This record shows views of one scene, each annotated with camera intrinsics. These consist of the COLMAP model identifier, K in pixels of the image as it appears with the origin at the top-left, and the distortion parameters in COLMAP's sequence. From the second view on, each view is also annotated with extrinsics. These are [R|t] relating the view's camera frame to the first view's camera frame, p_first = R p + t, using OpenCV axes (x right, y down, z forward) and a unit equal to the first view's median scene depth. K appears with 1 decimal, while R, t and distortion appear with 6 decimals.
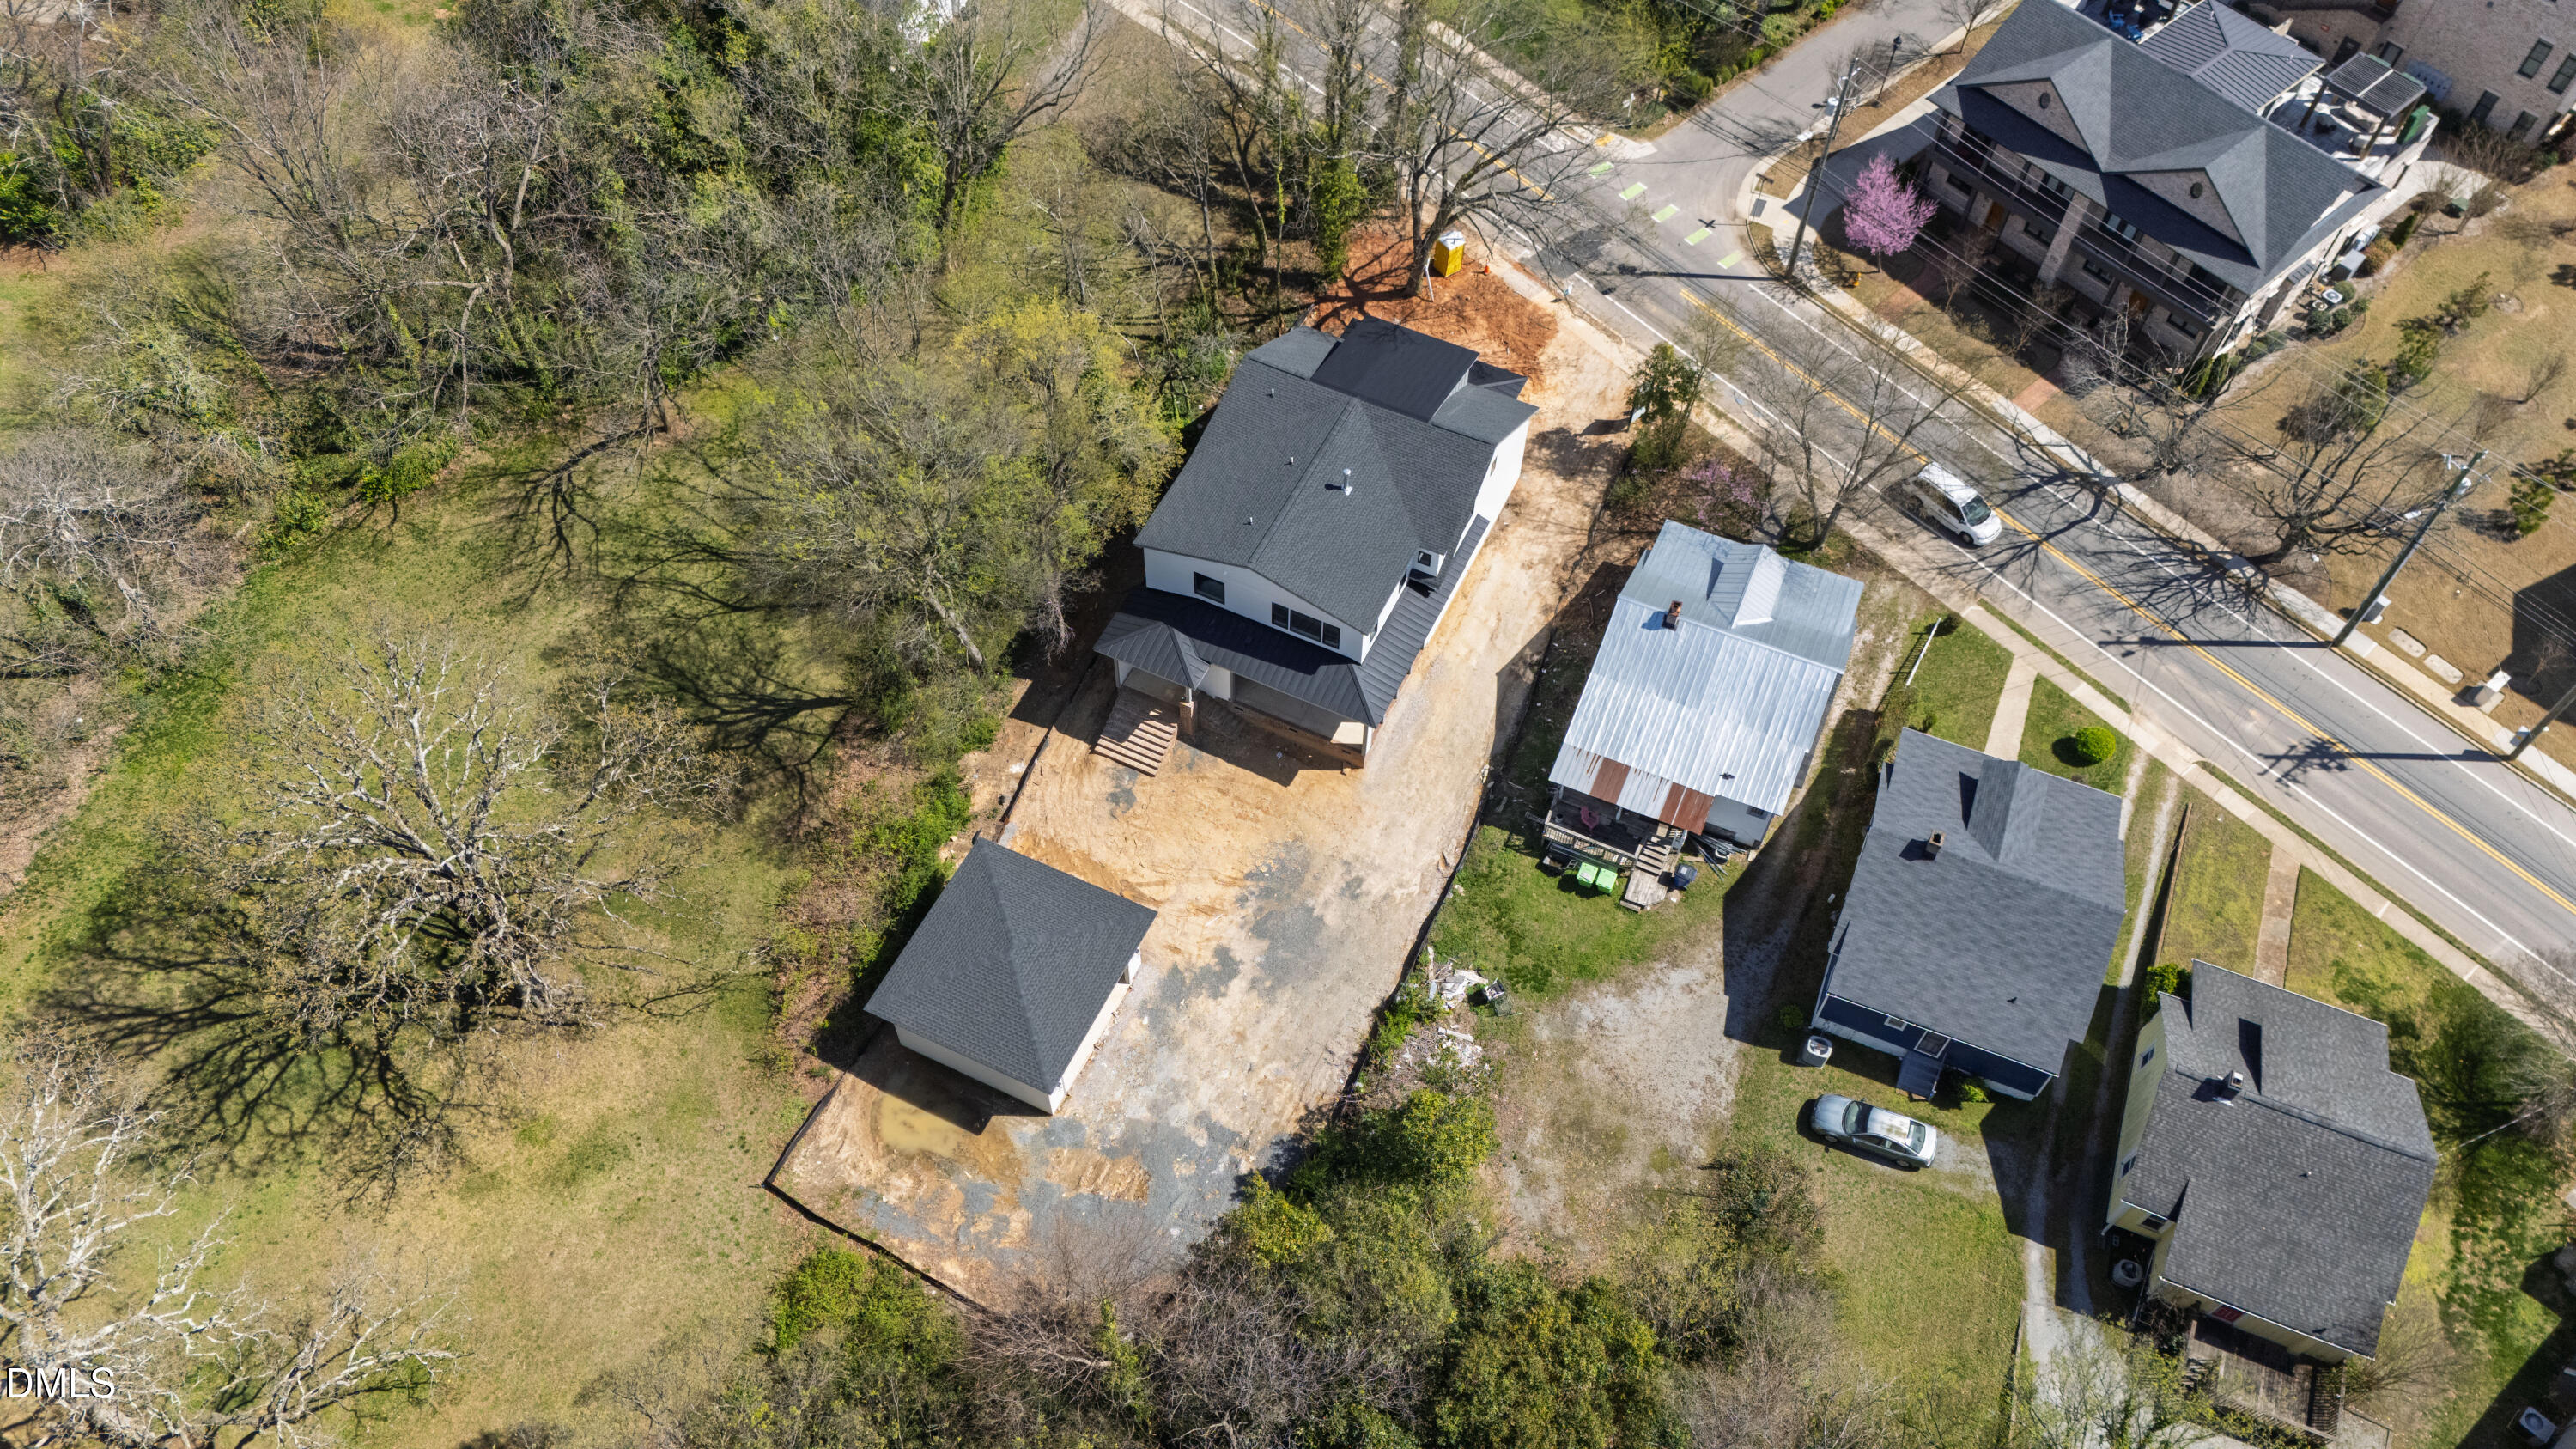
lens RADIAL K [[1904.2, 0, 1288.0], [0, 1904.2, 724.5], [0, 0, 1]] dist [0.026466, -0.006719]
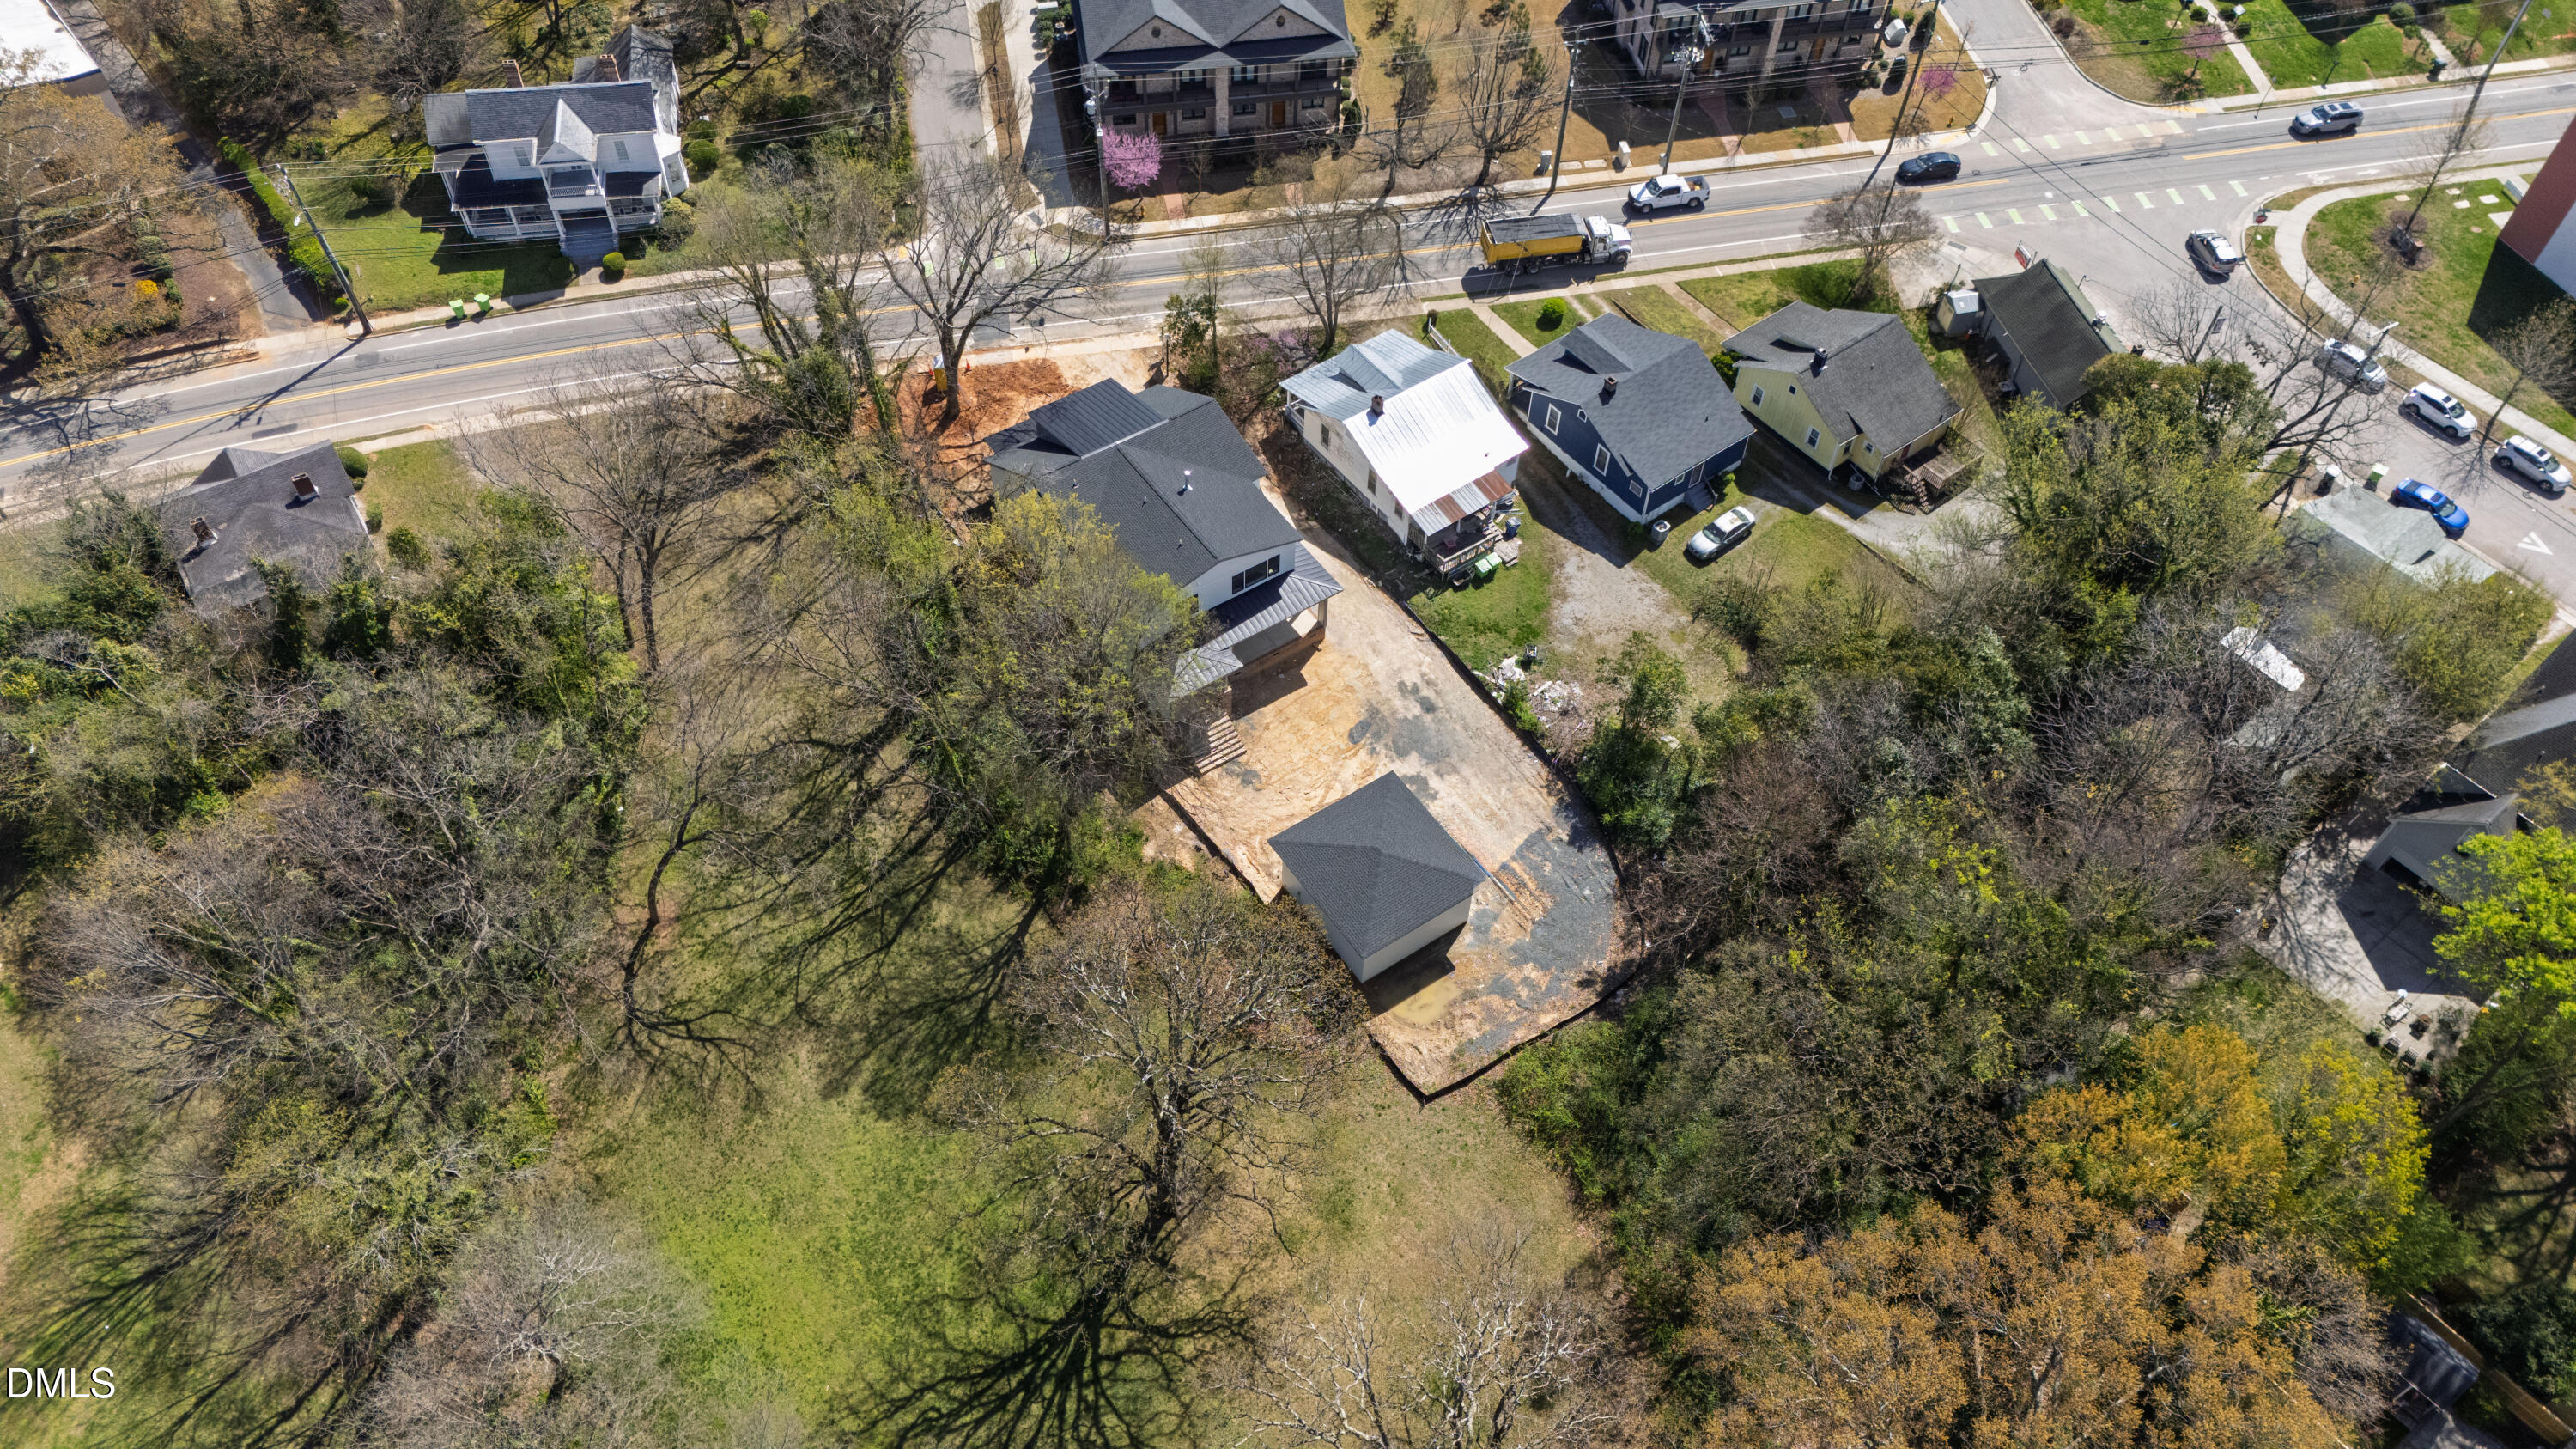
lens RADIAL K [[1904.2, 0, 1288.0], [0, 1904.2, 724.5], [0, 0, 1]] dist [0.026466, -0.006719]
pose [[0.503510, -0.683262, 0.528800, -0.741786], [0.703713, 0.679413, 0.207811, -0.237378], [-0.501264, 0.267489, 0.822912, -0.070618]]
